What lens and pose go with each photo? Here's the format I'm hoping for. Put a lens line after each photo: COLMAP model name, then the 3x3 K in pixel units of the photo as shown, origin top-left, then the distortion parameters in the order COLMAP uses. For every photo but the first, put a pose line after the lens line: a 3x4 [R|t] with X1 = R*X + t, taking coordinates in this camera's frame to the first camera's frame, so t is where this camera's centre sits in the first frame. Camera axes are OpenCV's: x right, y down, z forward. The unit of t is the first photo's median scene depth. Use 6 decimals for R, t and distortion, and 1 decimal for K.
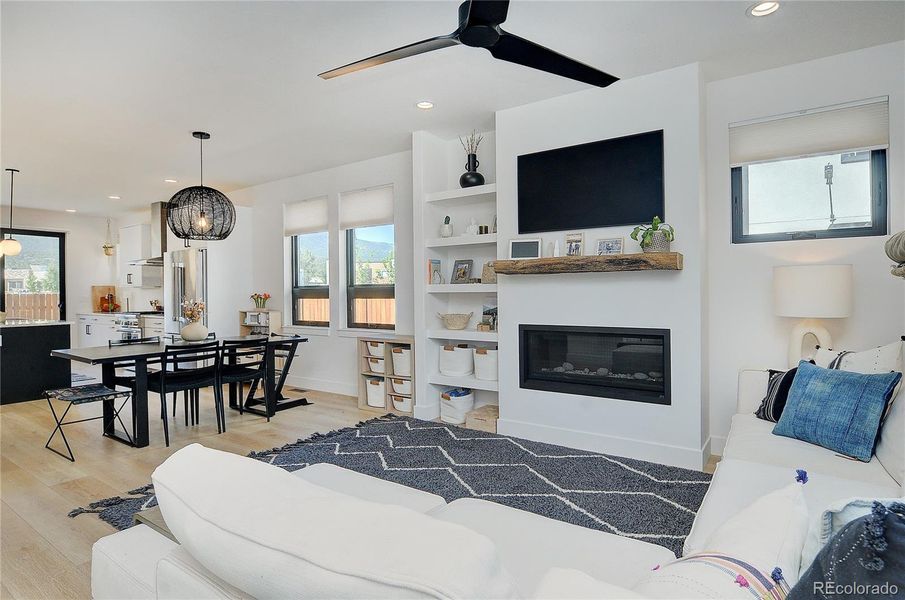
lens RADIAL K [[477.7, 0, 452.5], [0, 477.7, 300.0], [0, 0, 1]] dist [-0.043821, -0.000085]
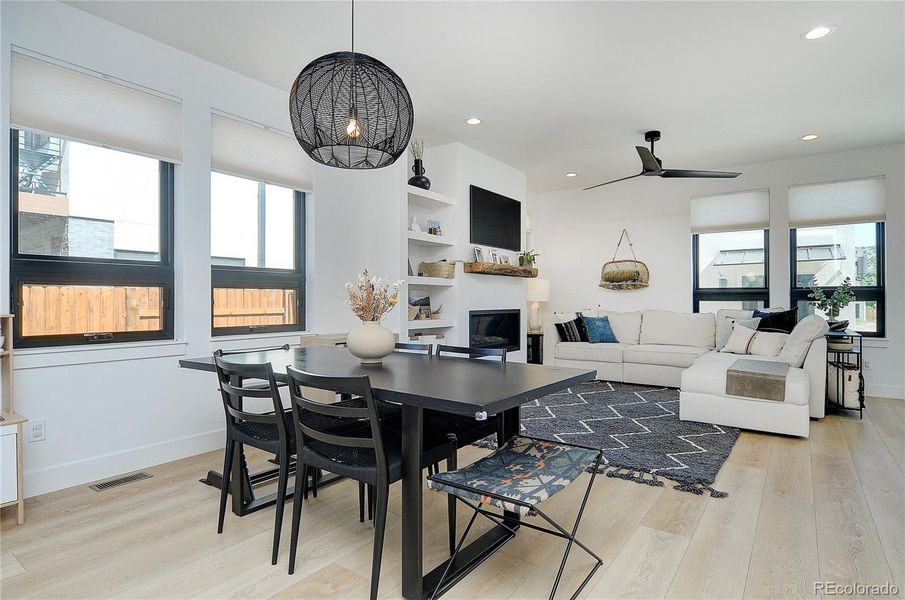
lens RADIAL K [[477.7, 0, 452.5], [0, 477.7, 300.0], [0, 0, 1]] dist [-0.043821, -0.000085]
pose [[0.033187, 0.005843, 0.999432, -1.117126], [0.003055, 0.999978, -0.005948, 0.029157], [-0.999445, 0.003250, 0.033168, 0.929903]]
